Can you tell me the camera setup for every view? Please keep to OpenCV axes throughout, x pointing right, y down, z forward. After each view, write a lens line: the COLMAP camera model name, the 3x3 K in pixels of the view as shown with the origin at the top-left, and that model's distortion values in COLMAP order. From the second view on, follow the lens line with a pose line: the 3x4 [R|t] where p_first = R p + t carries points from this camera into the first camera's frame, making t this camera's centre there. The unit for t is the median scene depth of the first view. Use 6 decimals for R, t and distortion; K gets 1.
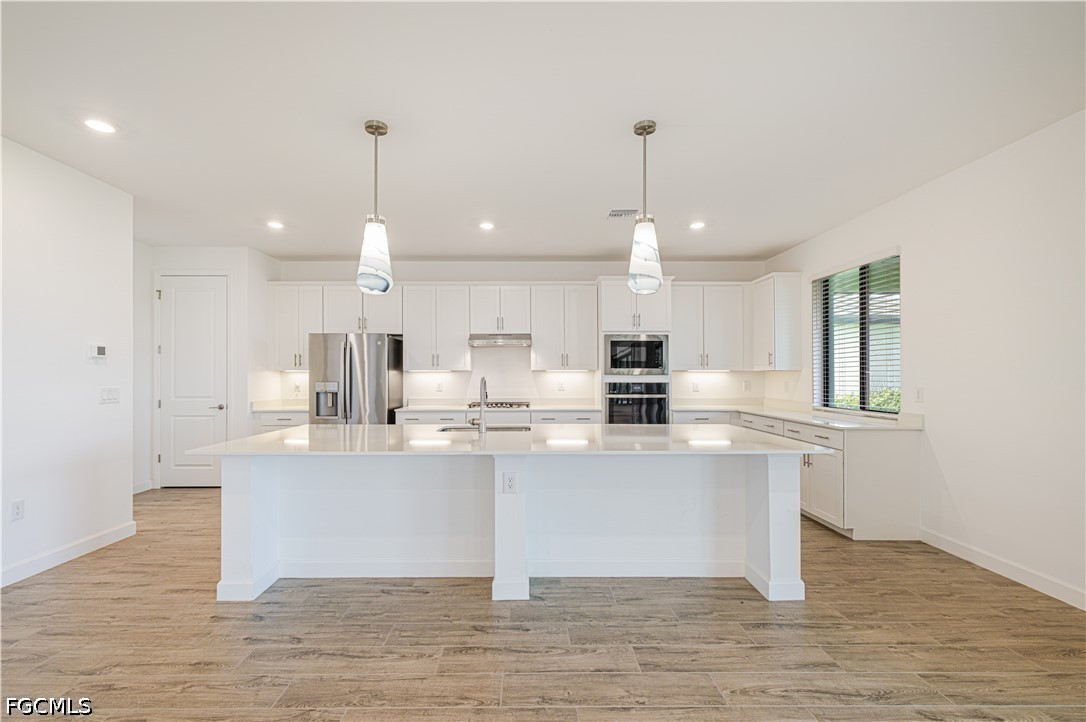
lens RADIAL K [[458.3, 0, 526.9], [0, 458.3, 377.1], [0, 0, 1]] dist [-0.001808, -0.000049]
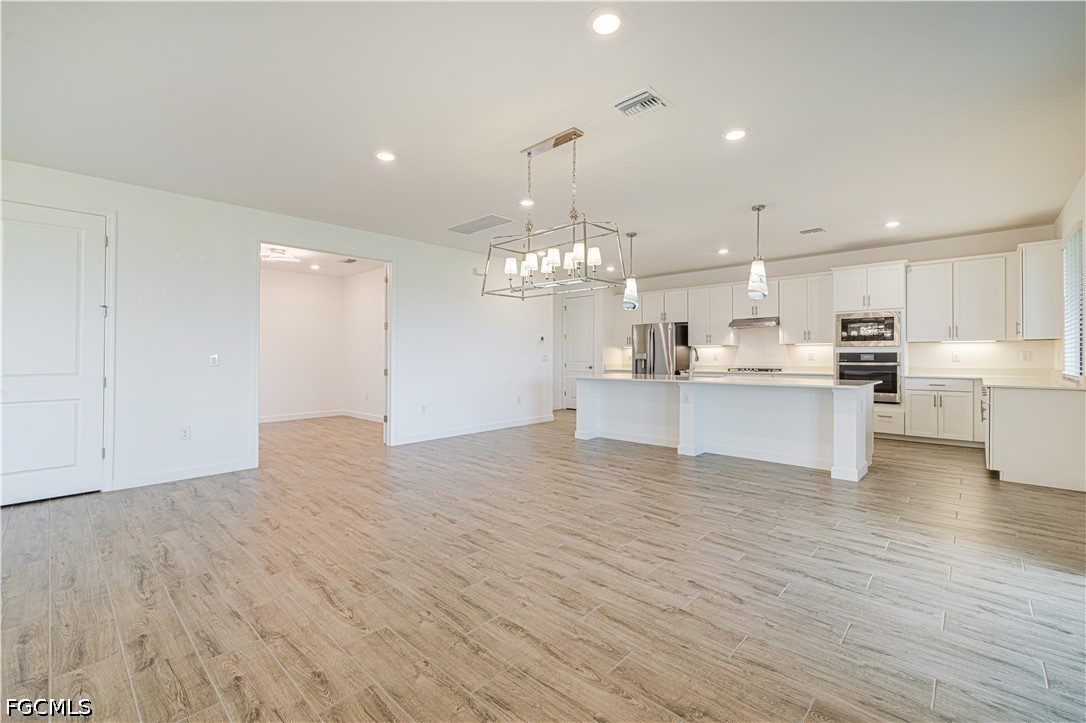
lens RADIAL K [[458.3, 0, 542.5], [0, 458.3, 357.6], [0, 0, 1]] dist [-0.001808, -0.000049]
pose [[0.724023, 0.001345, -0.689775, 0.451585], [-0.000412, 0.999999, 0.001517, 0.023690], [0.689776, -0.000814, 0.724022, -0.456960]]
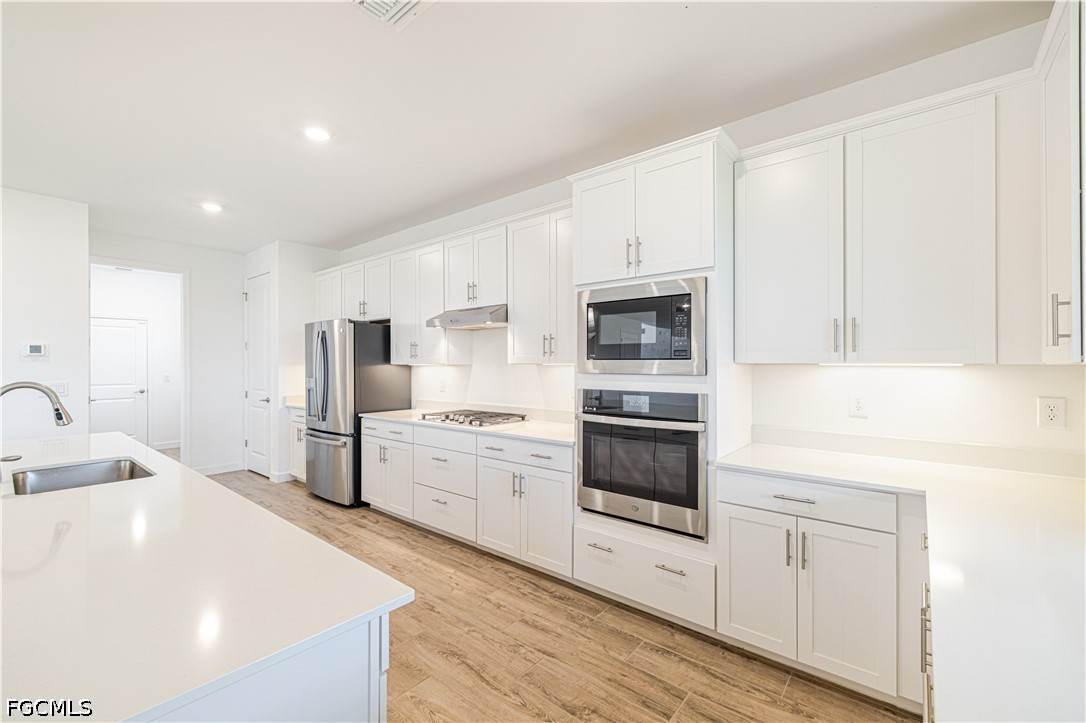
lens RADIAL K [[458.3, 0, 543.6], [0, 458.3, 364.7], [0, 0, 1]] dist [-0.001808, -0.000049]
pose [[0.768827, -0.000355, -0.639457, 0.457103], [-0.003145, 0.999986, -0.004337, -0.012130], [0.639449, 0.005345, 0.768815, 0.595557]]
